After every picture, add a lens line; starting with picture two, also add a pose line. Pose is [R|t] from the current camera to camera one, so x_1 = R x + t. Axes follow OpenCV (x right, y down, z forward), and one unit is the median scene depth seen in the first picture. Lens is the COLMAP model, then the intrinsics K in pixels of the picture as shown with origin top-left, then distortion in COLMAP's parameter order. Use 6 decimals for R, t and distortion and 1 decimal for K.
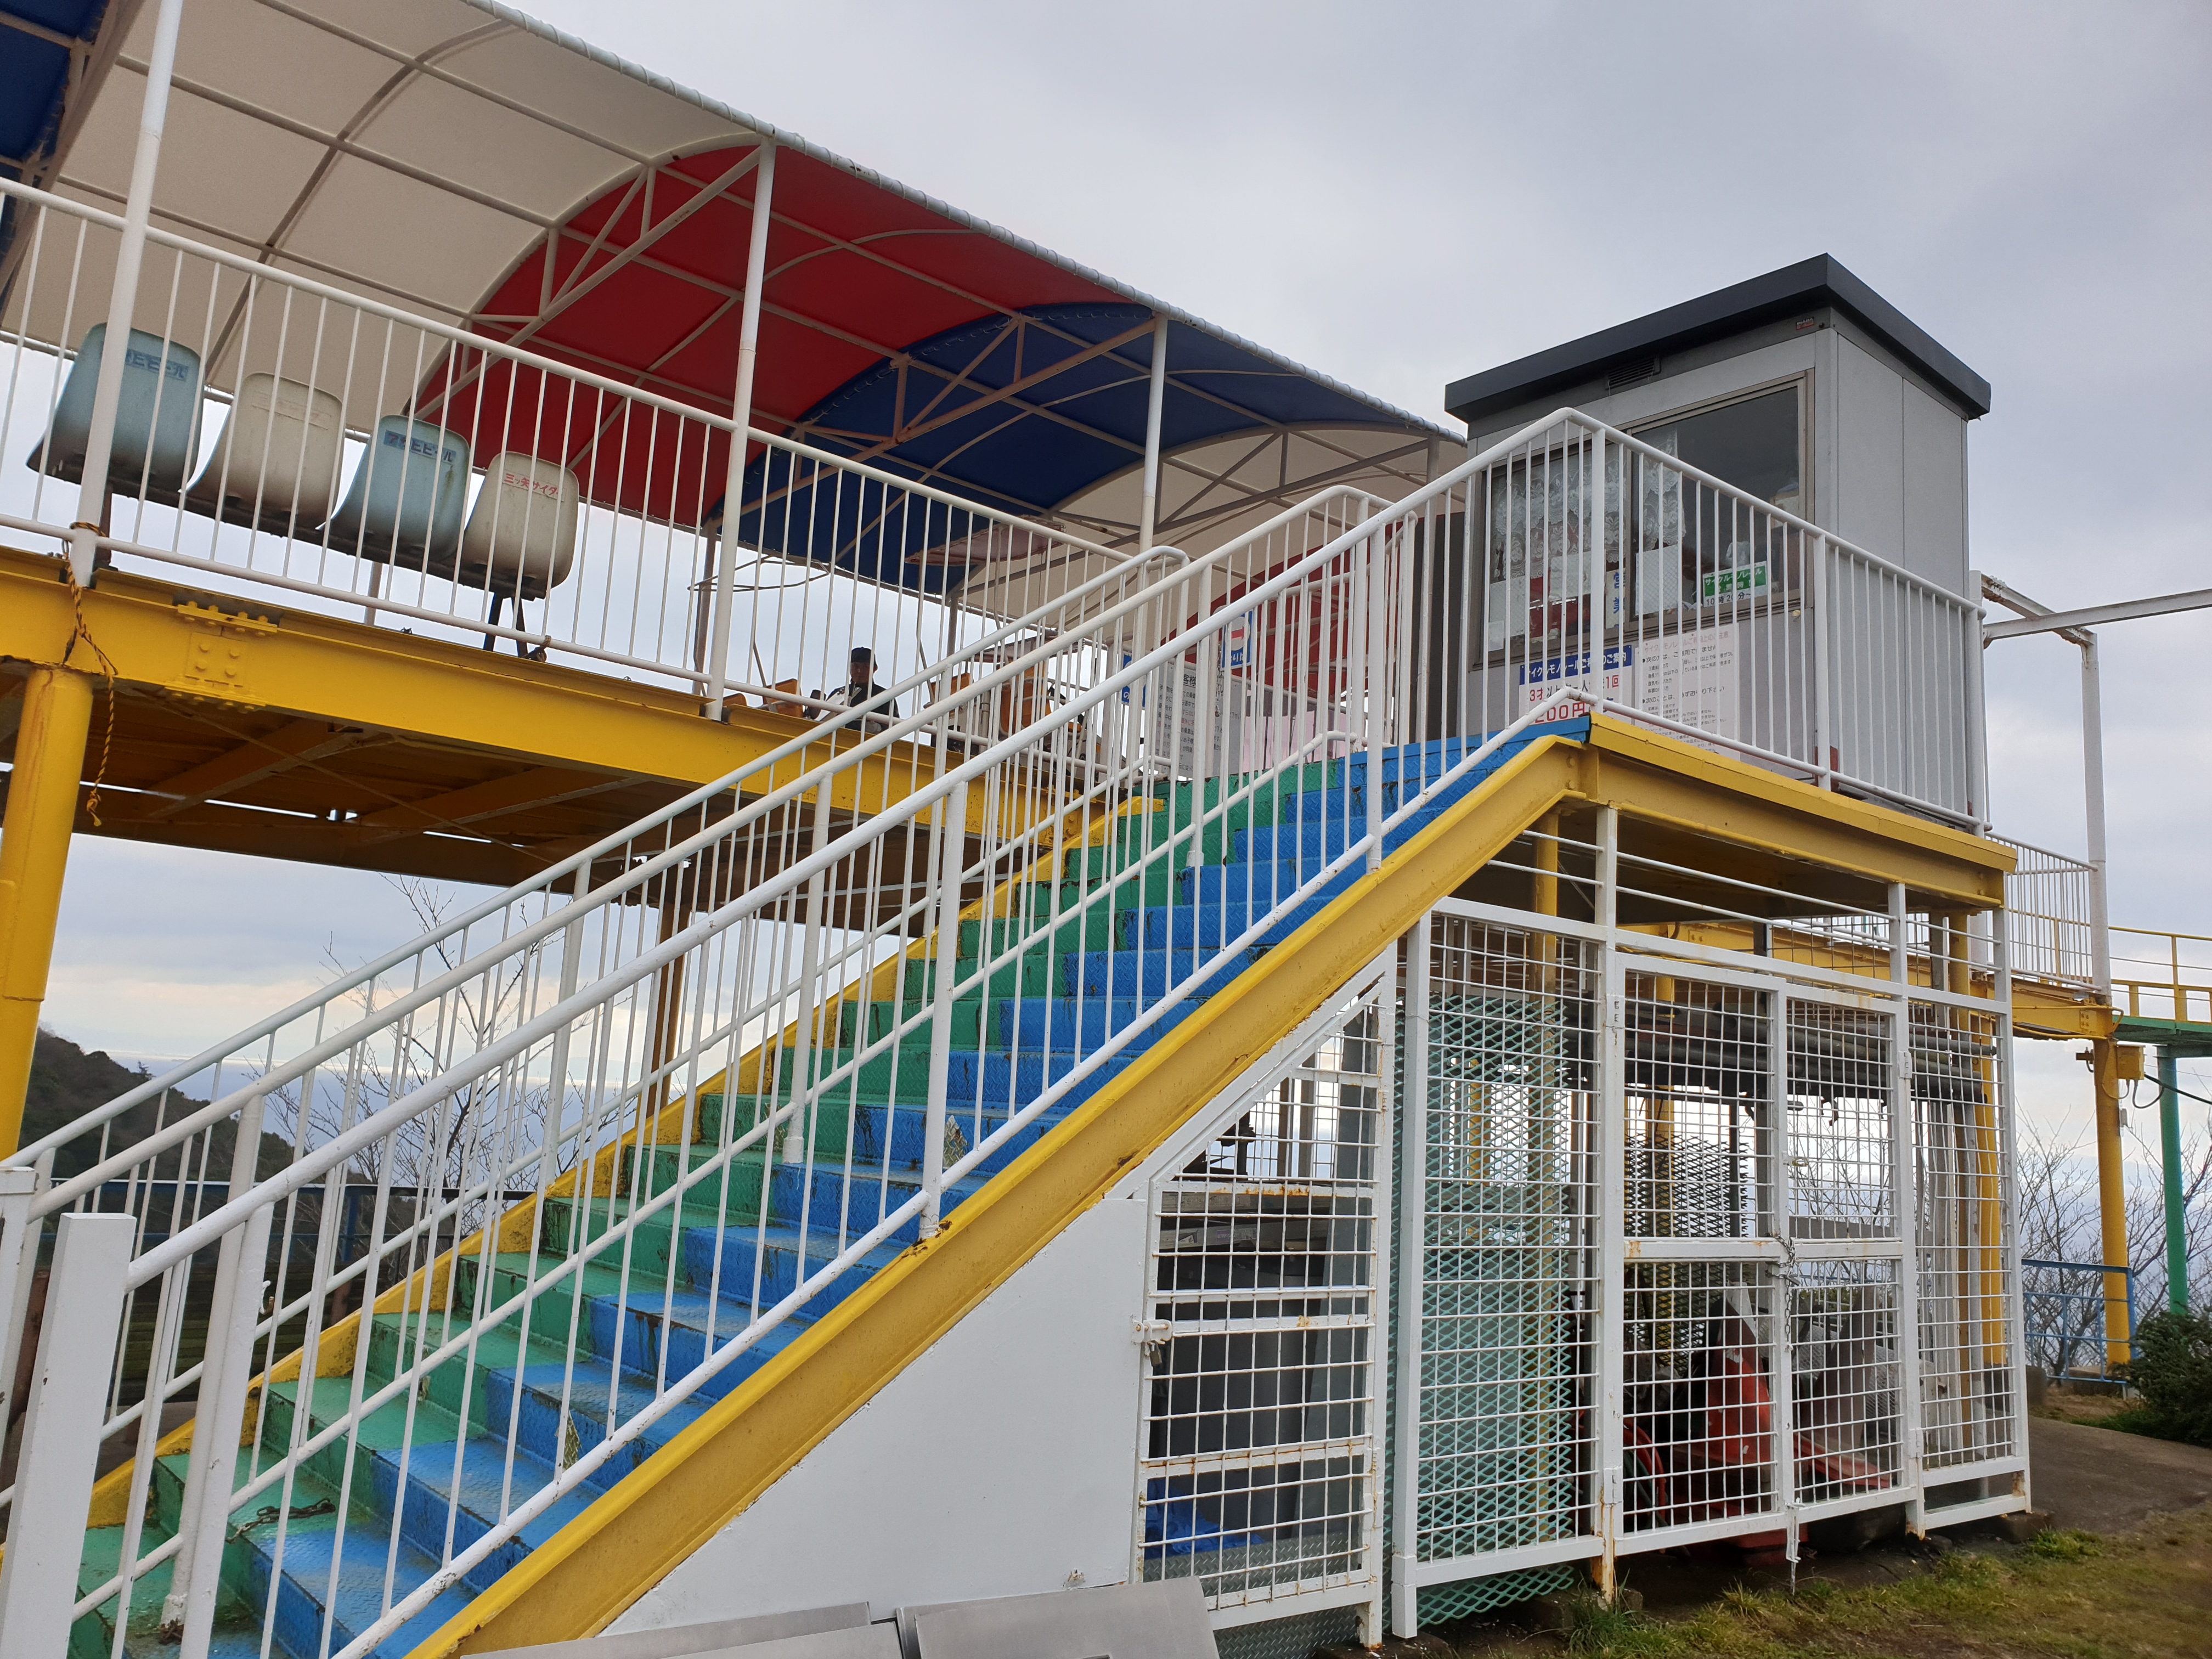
lens RADIAL K [[1721.3, 0, 1119.8], [0, 1721.3, 827.1], [0, 0, 1]] dist [0.012078, -0.003096]
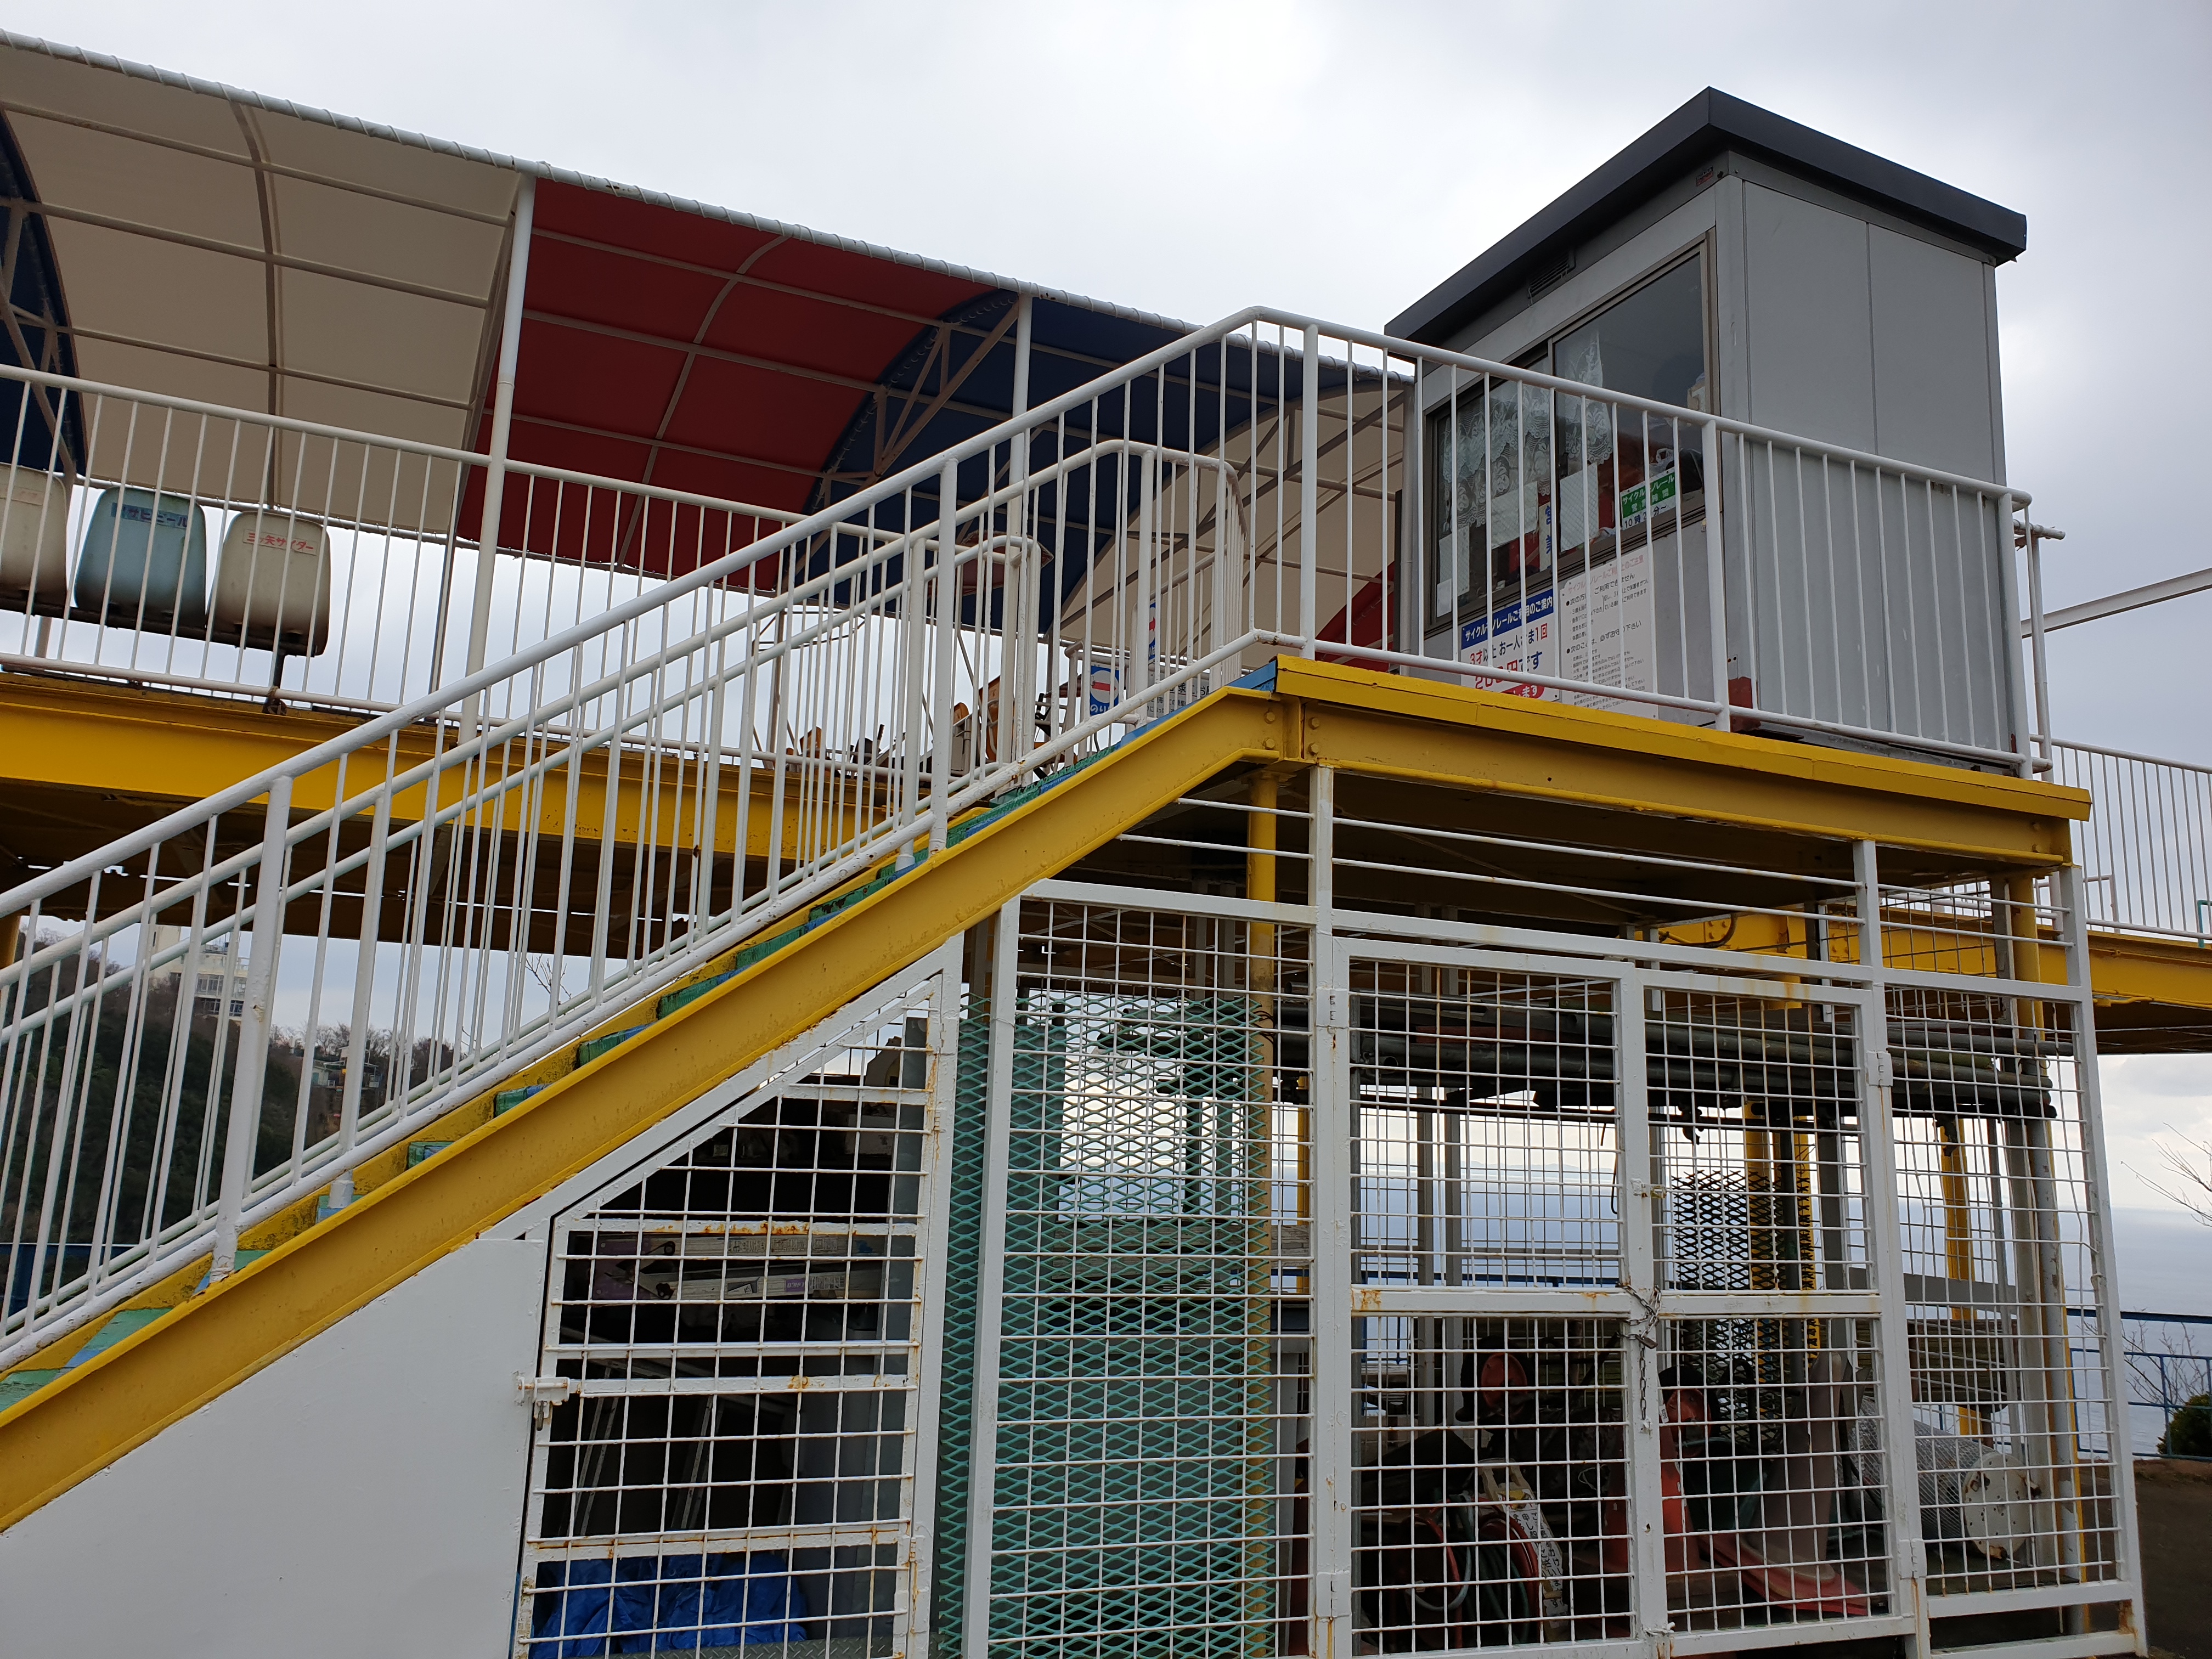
lens RADIAL K [[1721.3, 0, 1099.1], [0, 1721.3, 827.8], [0, 0, 1]] dist [0.012078, -0.003096]
pose [[0.960602, -0.074783, -0.267677, 0.401039], [0.064150, 0.996772, -0.048266, 0.051905], [0.270422, 0.029193, 0.962299, 0.170353]]
